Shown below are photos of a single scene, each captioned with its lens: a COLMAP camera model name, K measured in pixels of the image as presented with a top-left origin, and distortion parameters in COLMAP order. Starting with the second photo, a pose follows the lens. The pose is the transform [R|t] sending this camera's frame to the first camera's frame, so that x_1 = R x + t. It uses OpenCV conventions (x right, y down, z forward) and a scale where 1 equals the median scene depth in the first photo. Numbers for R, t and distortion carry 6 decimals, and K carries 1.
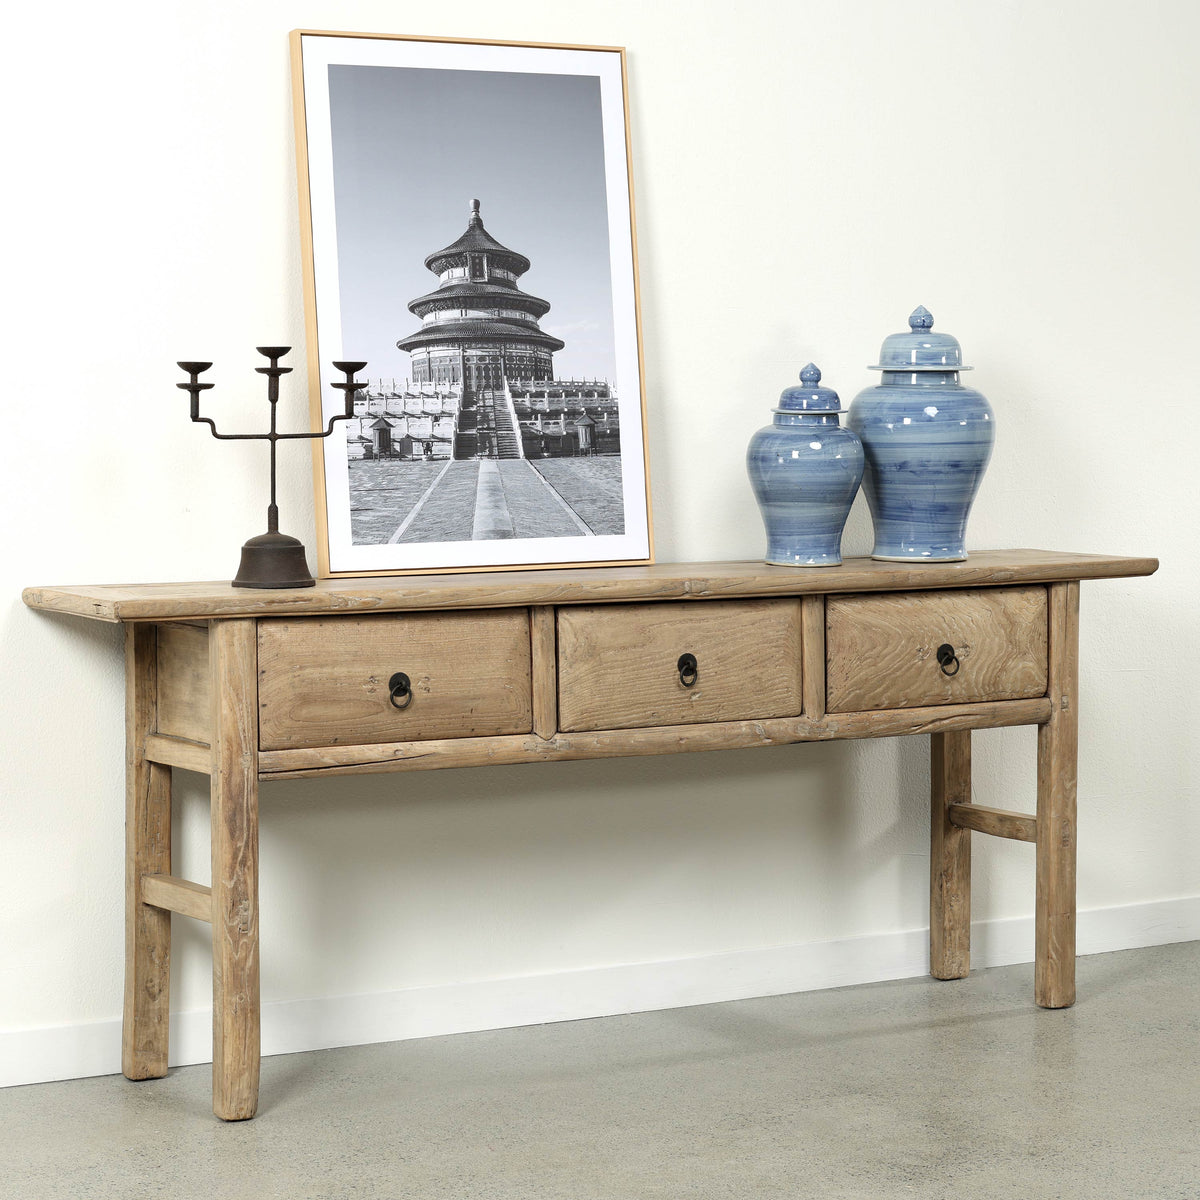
lens RADIAL K [[3051.7, 0, 591.4], [0, 3051.7, 593.9], [0, 0, 1]] dist [-0.108910, 0.000000]
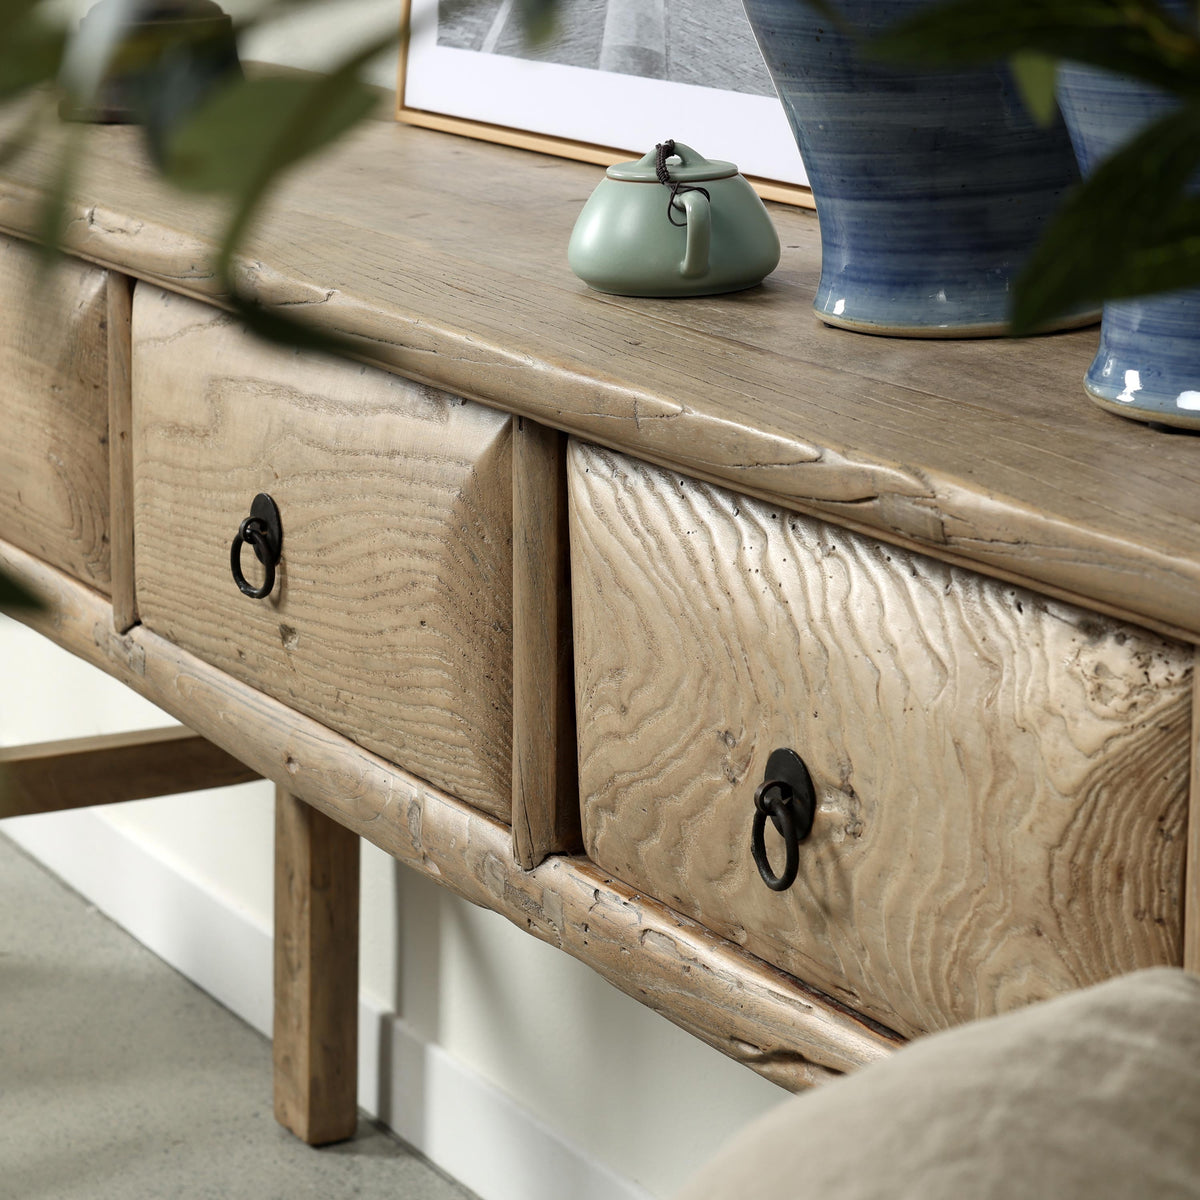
lens RADIAL K [[4048.6, 0, 600.1], [0, 4048.6, 603.3], [0, 0, 1]] dist [-0.519950, 0.000000]
pose [[-0.064393, 0.231125, -0.970791, 0.424912], [-0.052050, 0.970708, 0.234558, -0.066846], [0.996566, 0.065633, -0.050477, 1.046389]]
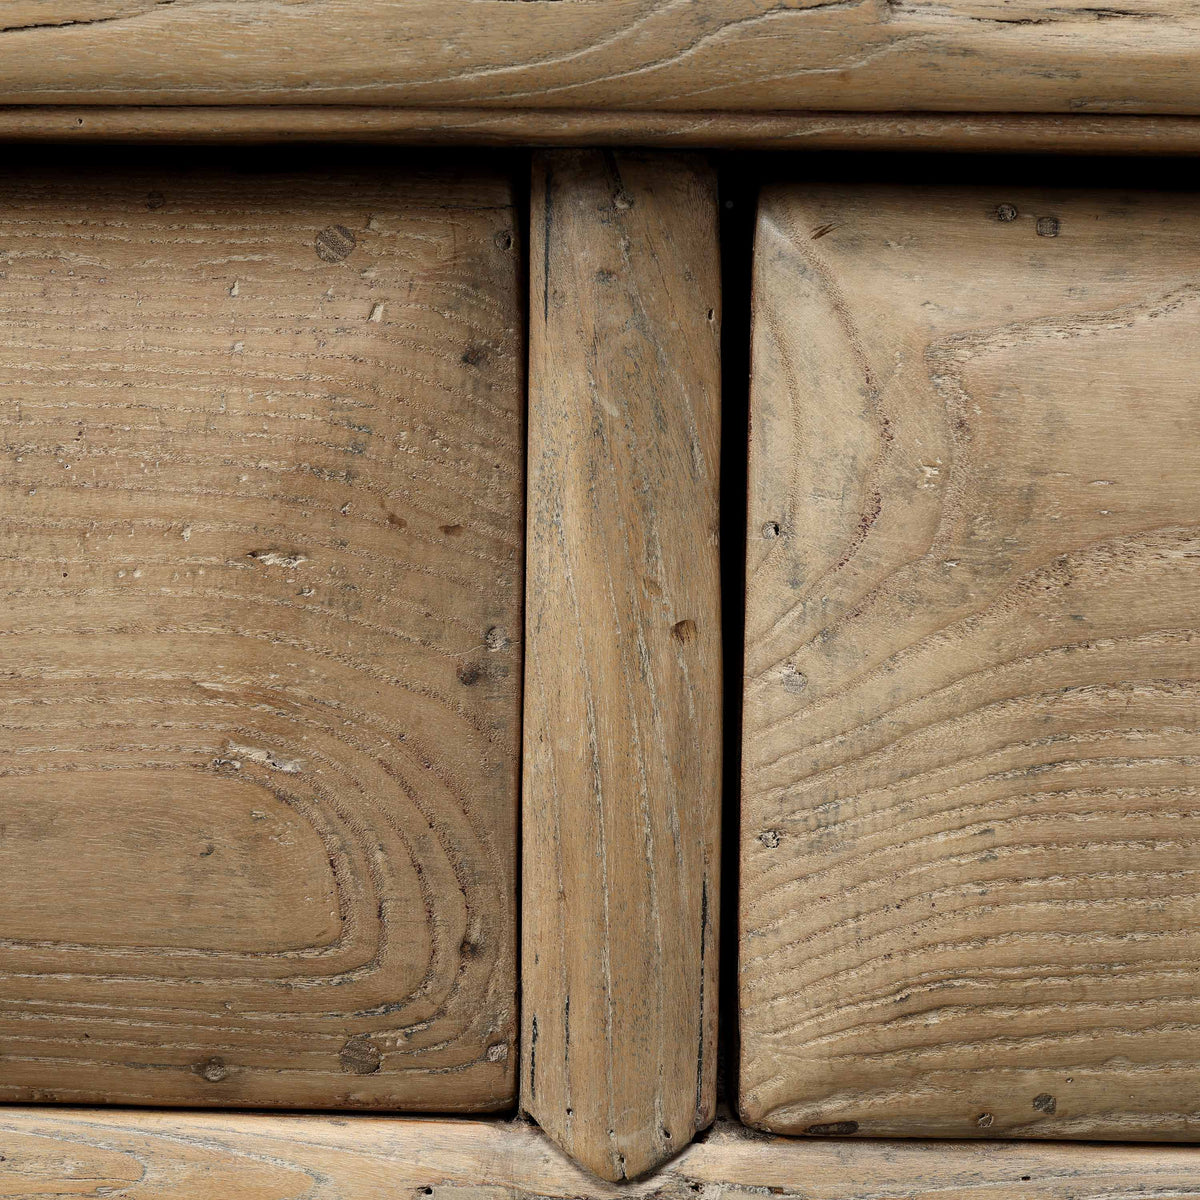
lens RADIAL K [[3423.7, 0, 601.6], [0, 3423.7, 600.0], [0, 0, 1]] dist [-0.090028, 0.000000]
pose [[0.851695, 0.059965, -0.520595, 0.058676], [-0.050550, 0.998200, 0.032279, 0.017422], [0.521594, -0.001176, 0.853193, 0.846323]]
